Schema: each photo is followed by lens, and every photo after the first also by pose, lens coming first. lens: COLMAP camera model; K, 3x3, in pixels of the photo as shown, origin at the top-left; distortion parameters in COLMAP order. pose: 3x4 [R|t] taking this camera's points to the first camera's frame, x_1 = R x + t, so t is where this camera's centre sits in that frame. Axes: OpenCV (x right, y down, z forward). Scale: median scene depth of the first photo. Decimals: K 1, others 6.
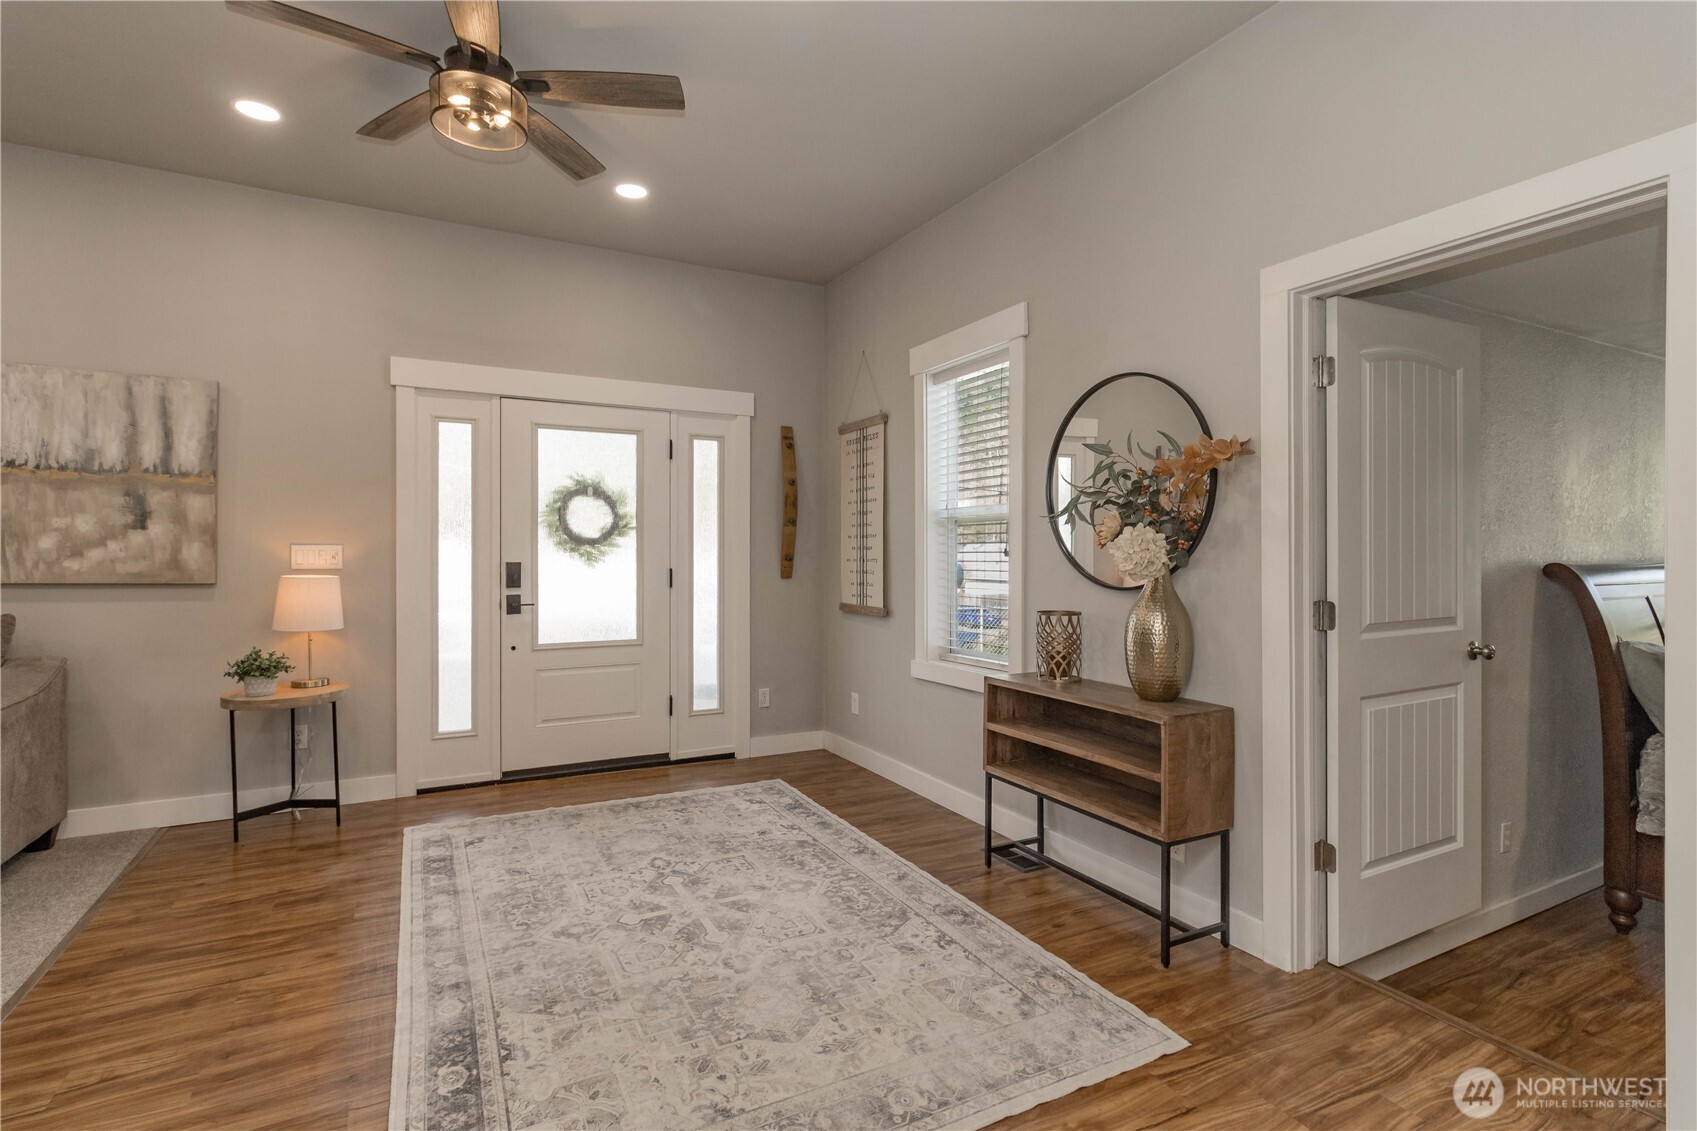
lens RADIAL K [[812.9, 0, 849.1], [0, 812.9, 548.3], [0, 0, 1]] dist [0.000112, 0.000297]
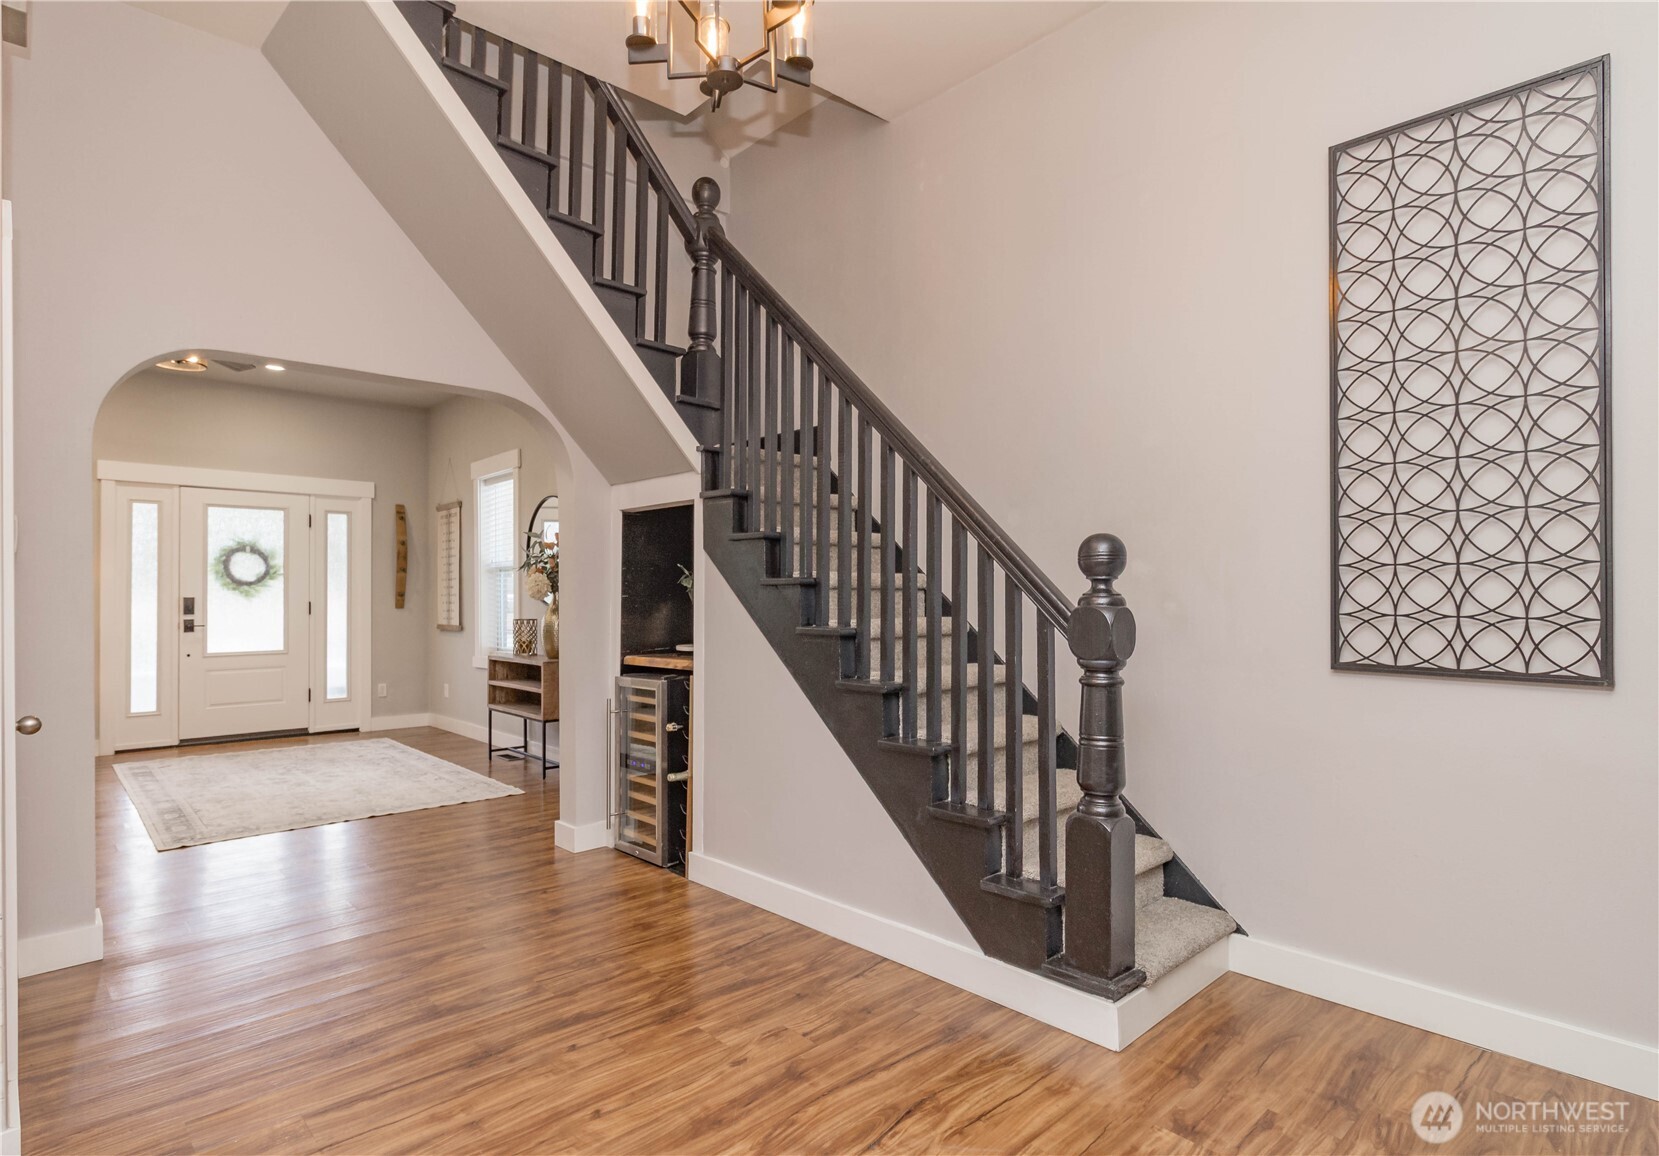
lens RADIAL K [[858.1, 0, 792.4], [0, 858.1, 577.2], [0, 0, 1]] dist [0.003291, 0.000125]
pose [[0.969874, -0.001878, 0.243599, 0.258591], [0.006593, 0.999806, -0.018541, 0.015664], [-0.243517, 0.019588, 0.969699, -0.748738]]
